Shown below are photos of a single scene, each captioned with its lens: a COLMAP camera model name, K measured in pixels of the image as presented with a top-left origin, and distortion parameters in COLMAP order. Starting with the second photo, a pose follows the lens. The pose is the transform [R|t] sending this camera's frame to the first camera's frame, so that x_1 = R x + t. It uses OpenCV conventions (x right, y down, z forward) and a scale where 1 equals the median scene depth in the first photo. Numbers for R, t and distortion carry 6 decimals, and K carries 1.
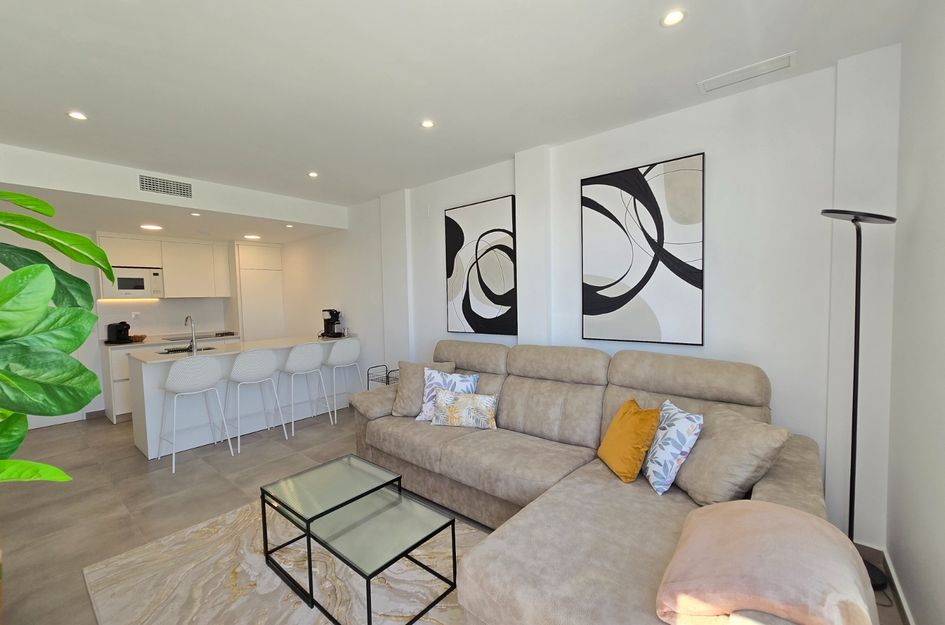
lens RADIAL K [[387.2, 0, 470.0], [0, 387.2, 316.8], [0, 0, 1]] dist [-0.003023, 0.000220]
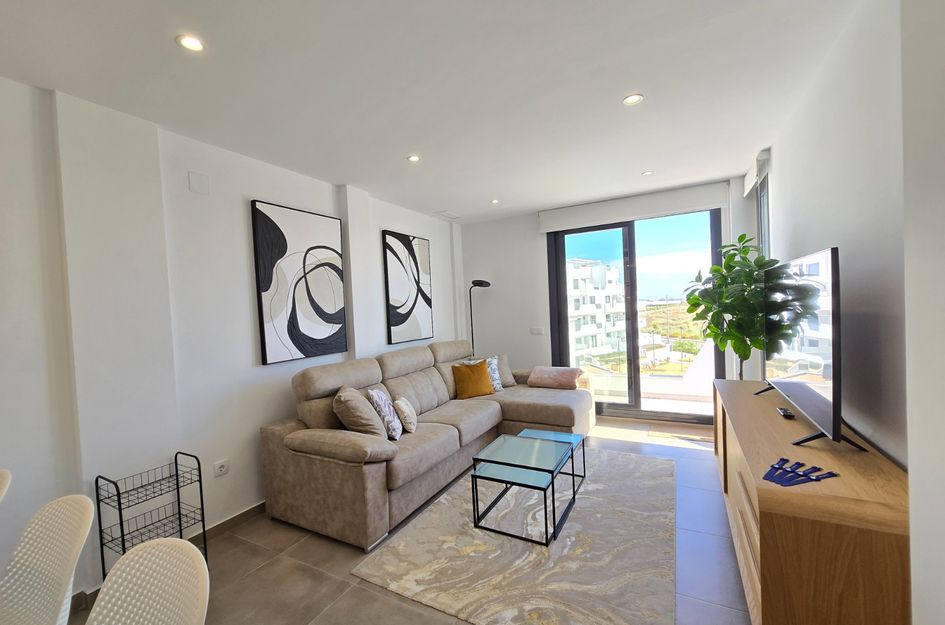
lens RADIAL K [[387.2, 0, 470.0], [0, 387.2, 316.8], [0, 0, 1]] dist [-0.003023, 0.000220]
pose [[-0.193657, 0.009454, 0.981024, -0.938517], [0.102364, 0.994690, 0.010622, -0.021602], [-0.975714, 0.102478, -0.193596, 0.827535]]
